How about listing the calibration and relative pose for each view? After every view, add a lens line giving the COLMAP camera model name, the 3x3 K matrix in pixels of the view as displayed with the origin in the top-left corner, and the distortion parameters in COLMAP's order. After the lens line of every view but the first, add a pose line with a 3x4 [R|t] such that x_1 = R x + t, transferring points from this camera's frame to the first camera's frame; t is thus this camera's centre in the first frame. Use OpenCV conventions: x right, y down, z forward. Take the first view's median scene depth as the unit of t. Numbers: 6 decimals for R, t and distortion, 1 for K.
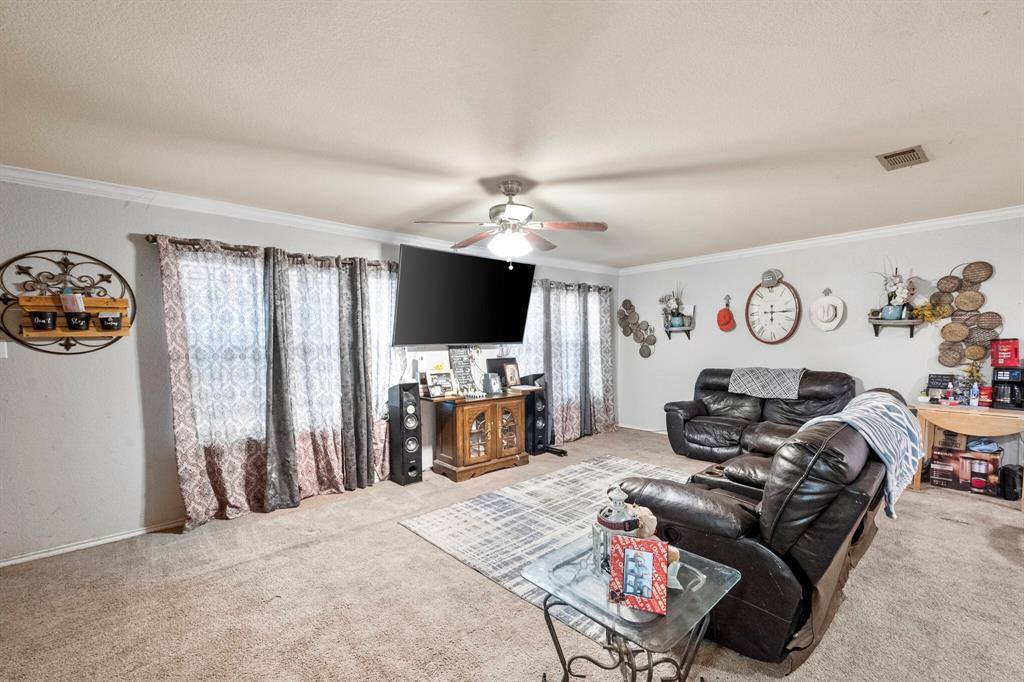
lens RADIAL K [[433.0, 0, 517.9], [0, 433.0, 364.3], [0, 0, 1]] dist [-0.008460, 0.000355]
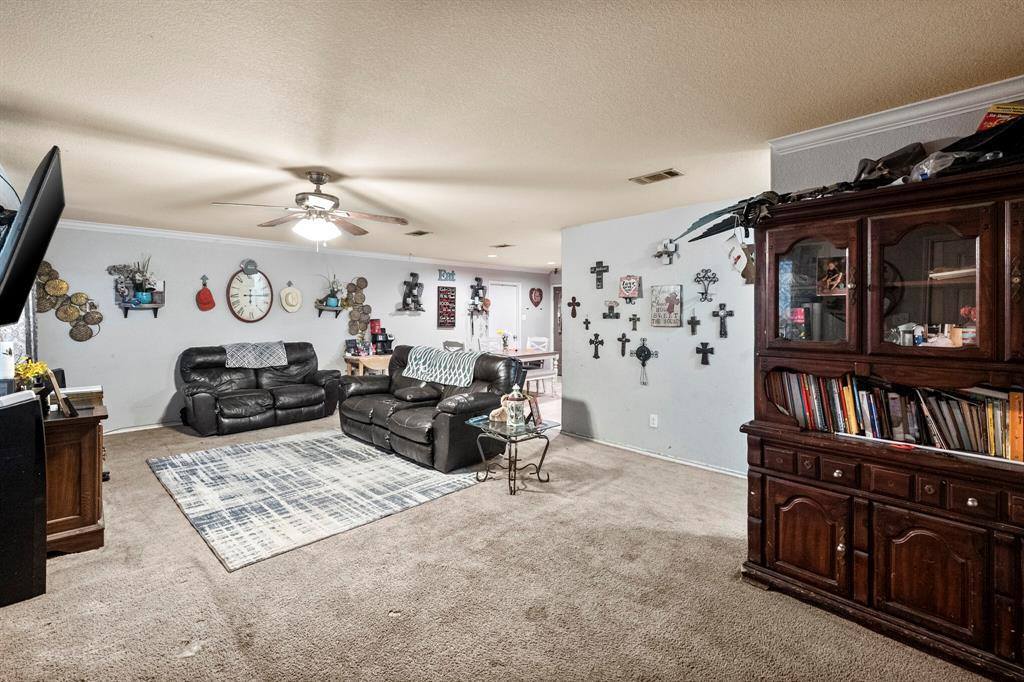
lens RADIAL K [[450.1, 0, 514.9], [0, 450.1, 320.0], [0, 0, 1]] dist [0.002398, 0.000283]
pose [[-0.048952, -0.001687, 0.998800, -0.836756], [0.046036, 0.998932, 0.003944, -0.031305], [-0.997740, 0.046174, -0.048822, 0.423192]]
